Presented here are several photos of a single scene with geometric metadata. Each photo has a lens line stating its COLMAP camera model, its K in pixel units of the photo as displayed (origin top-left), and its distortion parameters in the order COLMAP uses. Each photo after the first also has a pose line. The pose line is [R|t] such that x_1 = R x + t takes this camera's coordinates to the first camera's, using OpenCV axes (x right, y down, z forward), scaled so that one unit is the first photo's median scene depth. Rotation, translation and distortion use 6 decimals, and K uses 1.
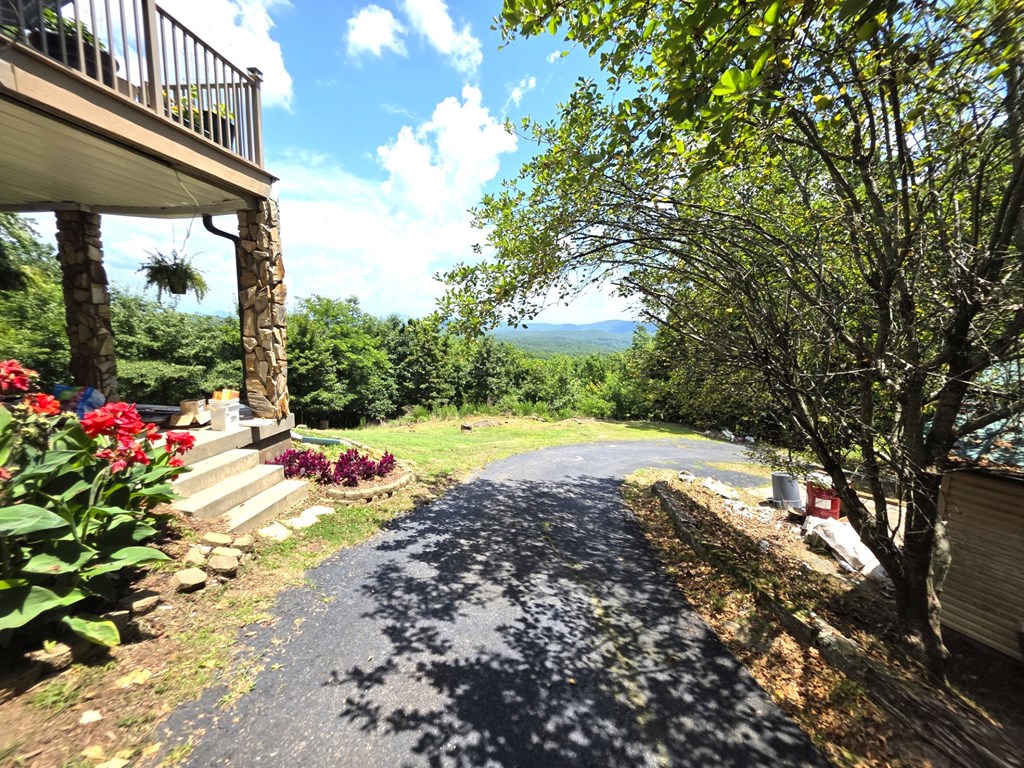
lens RADIAL K [[409.7, 0, 510.1], [0, 409.7, 381.7], [0, 0, 1]] dist [0.006928, -0.004119]
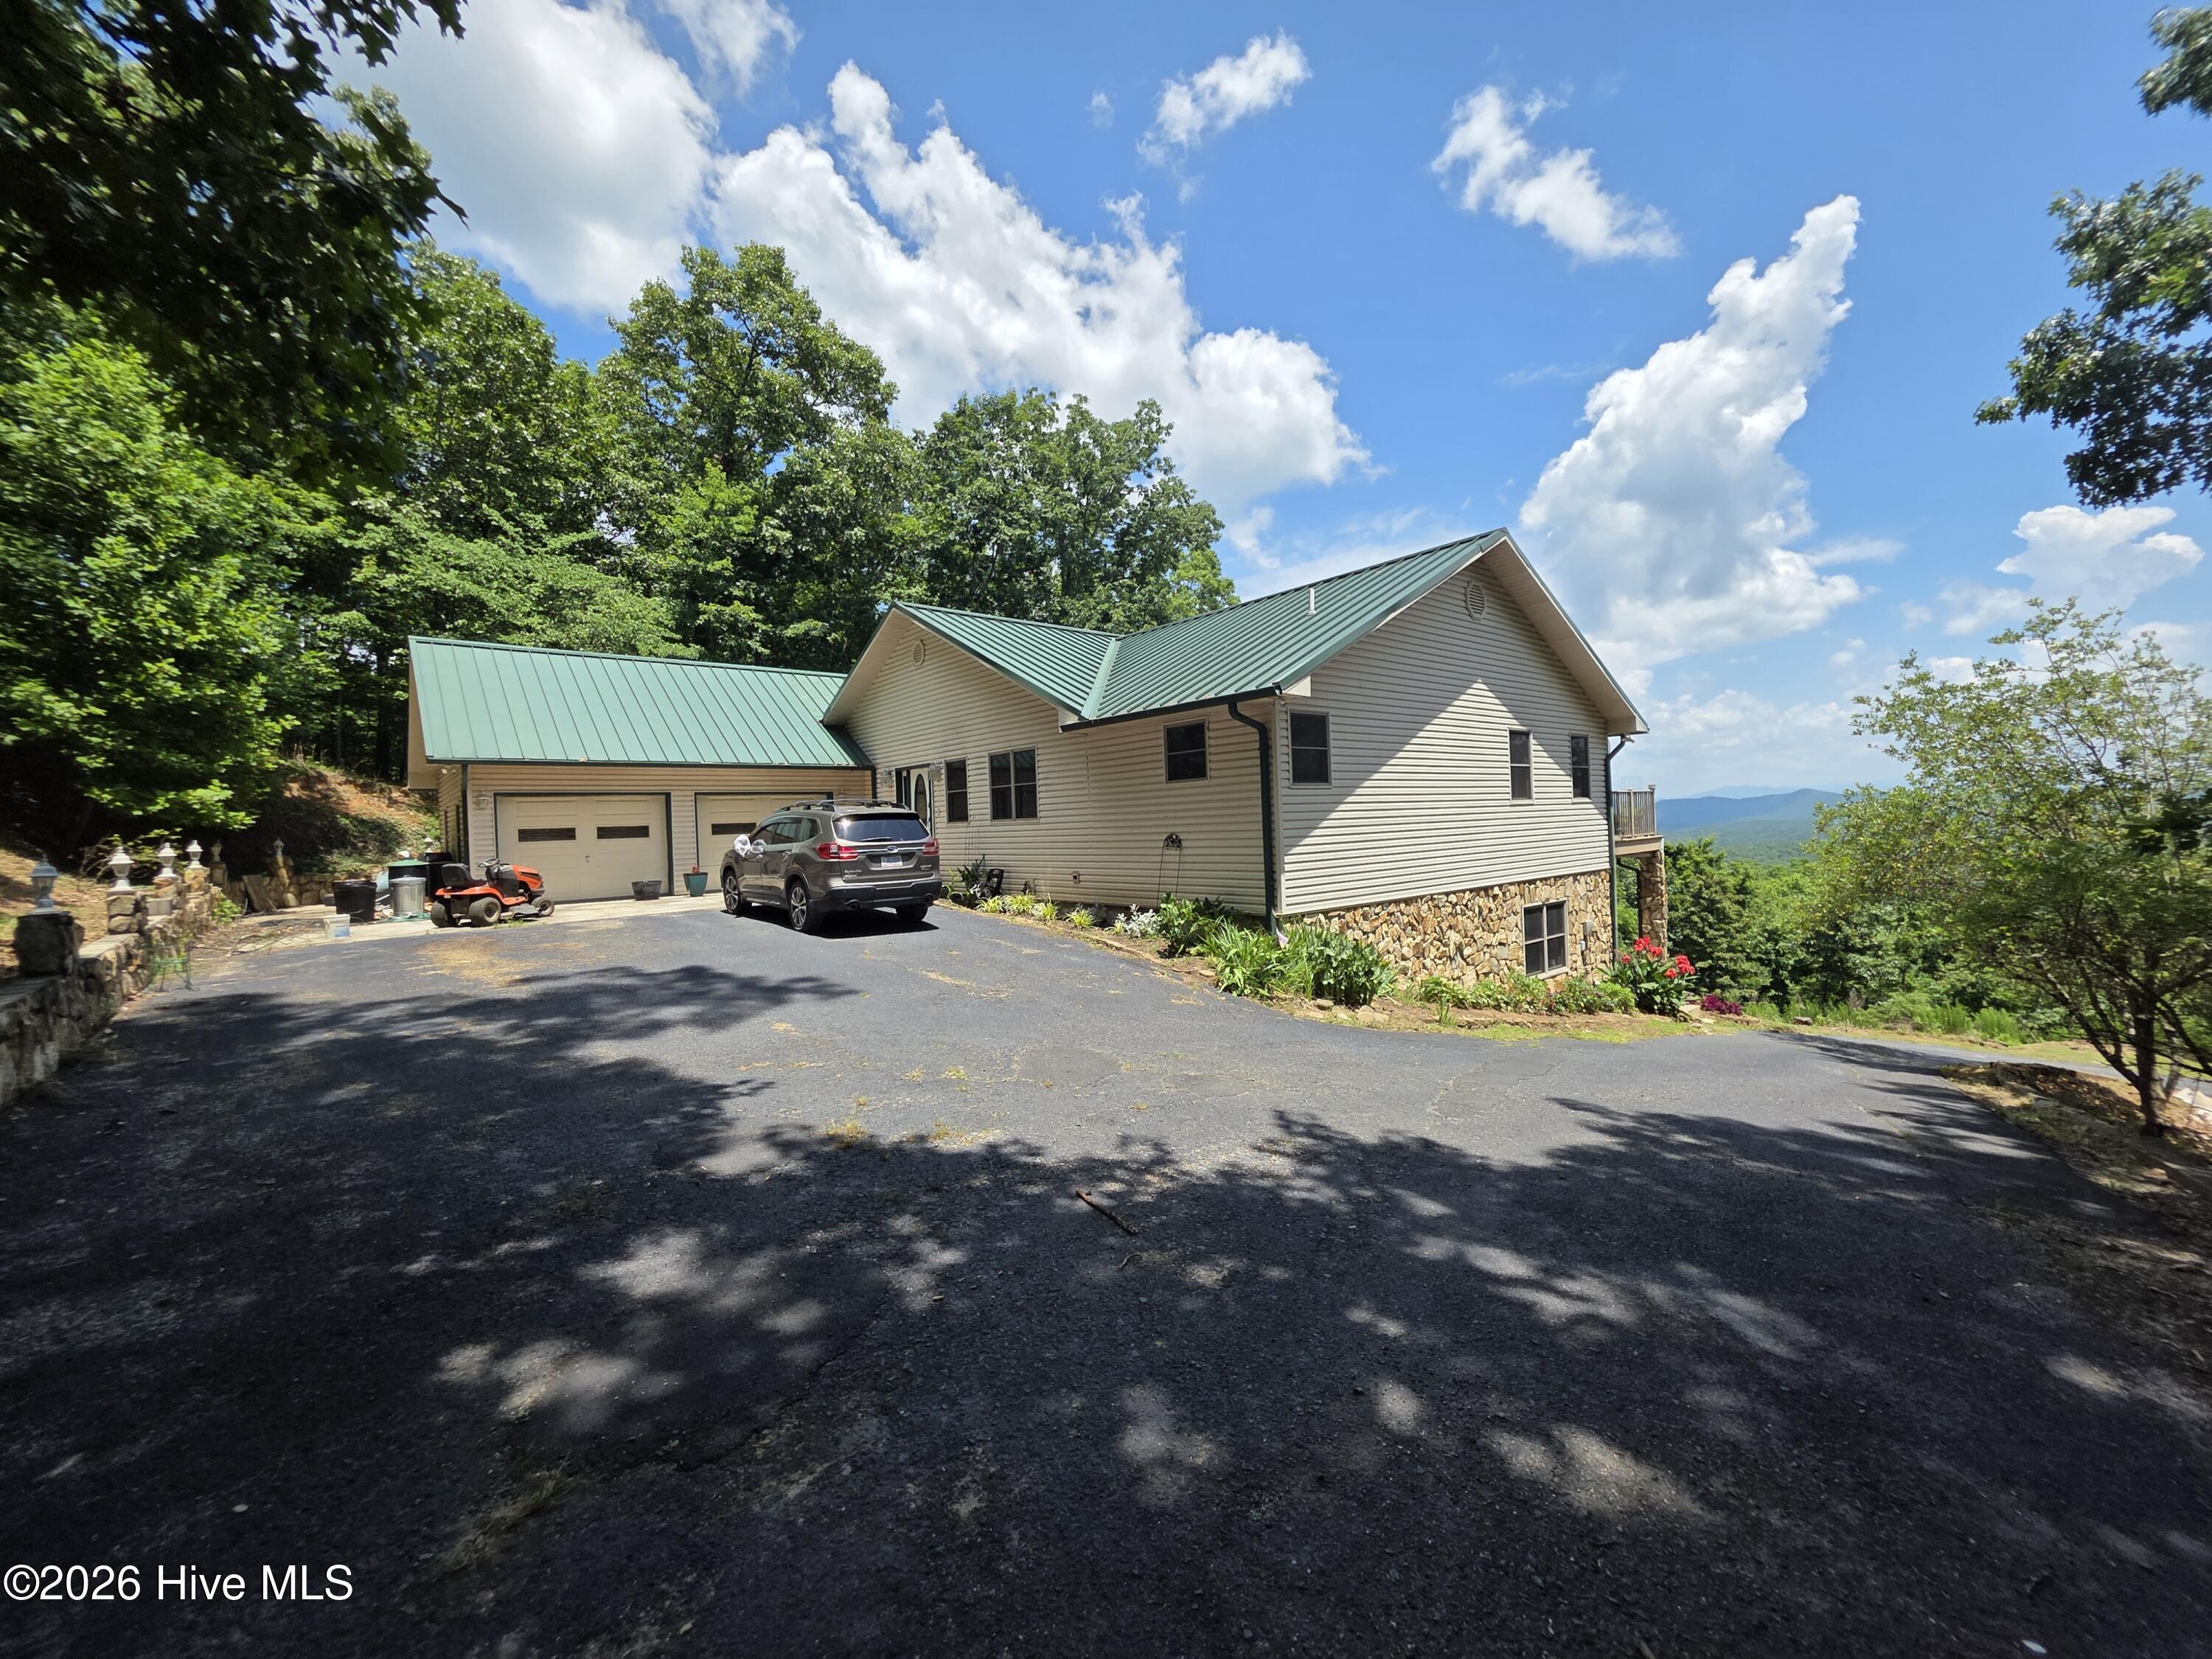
lens RADIAL K [[885.0, 0, 1101.9], [0, 885.0, 824.6], [0, 0, 1]] dist [0.006928, -0.004119]
pose [[0.726248, -0.061772, -0.684651, 0.038056], [-0.037803, 0.990859, -0.129498, 0.008494], [0.686392, 0.119930, 0.717274, -0.465531]]
